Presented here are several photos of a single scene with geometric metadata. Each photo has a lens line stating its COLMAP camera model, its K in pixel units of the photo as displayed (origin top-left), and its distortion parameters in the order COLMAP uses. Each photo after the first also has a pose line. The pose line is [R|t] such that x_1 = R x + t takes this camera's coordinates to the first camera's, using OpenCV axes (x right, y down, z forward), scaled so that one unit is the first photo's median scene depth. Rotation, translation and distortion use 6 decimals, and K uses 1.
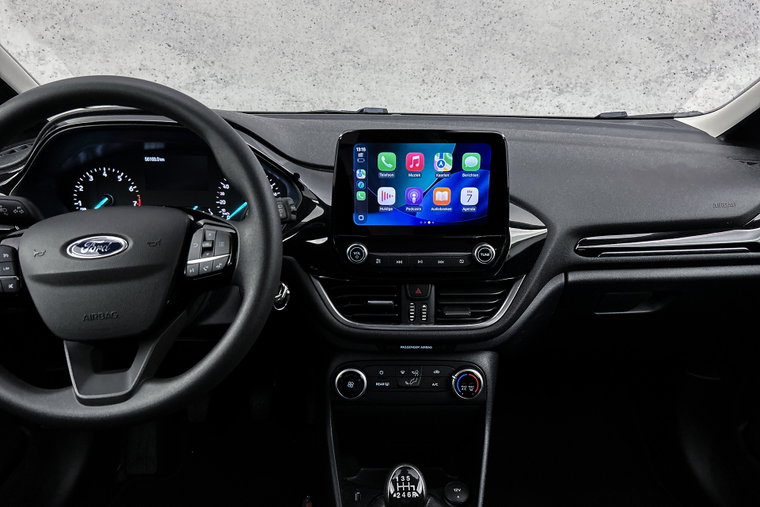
lens RADIAL K [[577.4, 0, 393.1], [0, 577.4, 263.3], [0, 0, 1]] dist [0.053875, -0.062875]
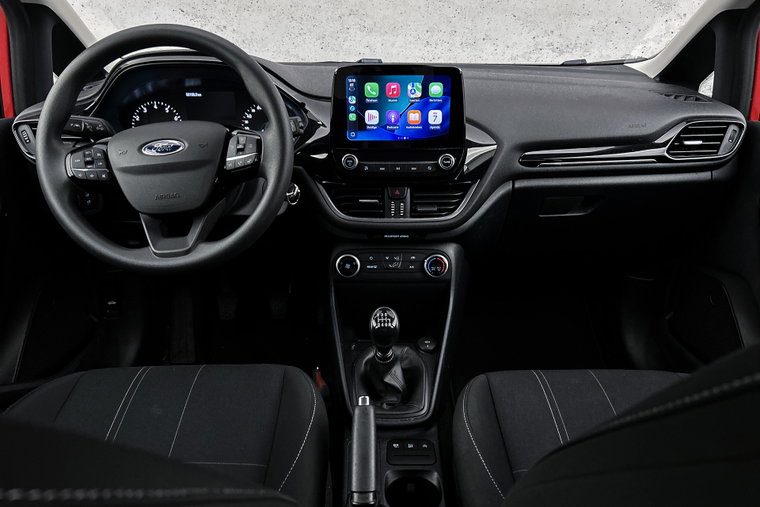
lens RADIAL K [[577.4, 0, 394.5], [0, 577.4, 271.8], [0, 0, 1]] dist [0.053875, -0.062875]
pose [[0.999815, -0.004307, -0.018733, 0.055254], [0.005475, 0.998014, 0.062752, 0.133120], [0.018426, -0.062843, 0.997853, -0.296619]]
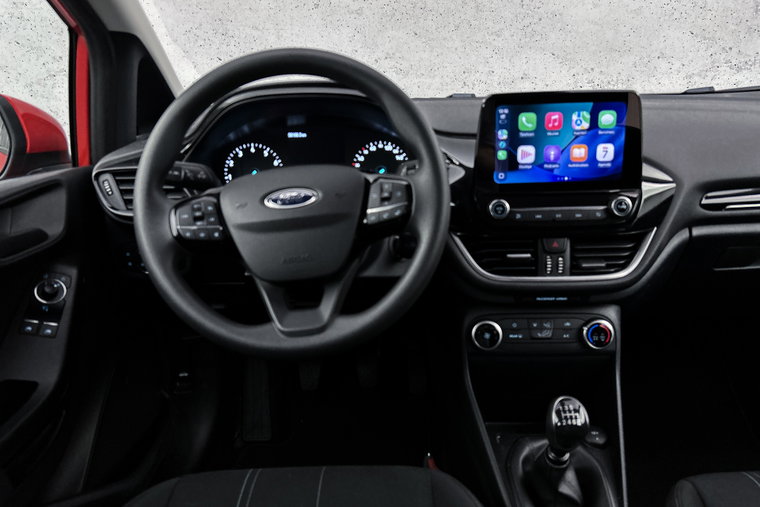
lens RADIAL K [[577.4, 0, 384.7], [0, 577.4, 261.5], [0, 0, 1]] dist [0.053875, -0.062875]
pose [[0.998311, -0.021654, -0.053906, -0.191494], [0.020392, 0.999508, -0.023844, 0.089059], [0.054395, 0.022705, 0.998261, -0.074500]]
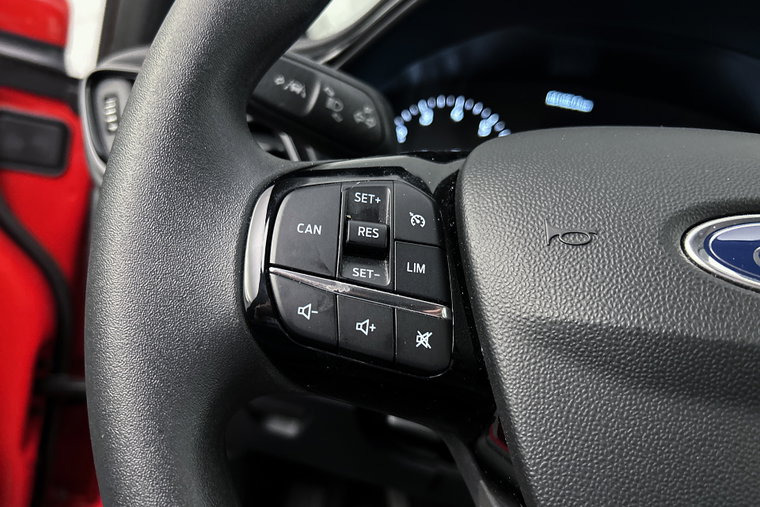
lens RADIAL K [[577.4, 0, 385.4], [0, 577.4, 292.0], [0, 0, 1]] dist [0.053875, -0.062875]
pose [[0.967597, 0.215177, -0.132114, -0.457909], [-0.222930, 0.973709, -0.046831, 0.024461], [0.118564, 0.074766, 0.990128, 0.534592]]
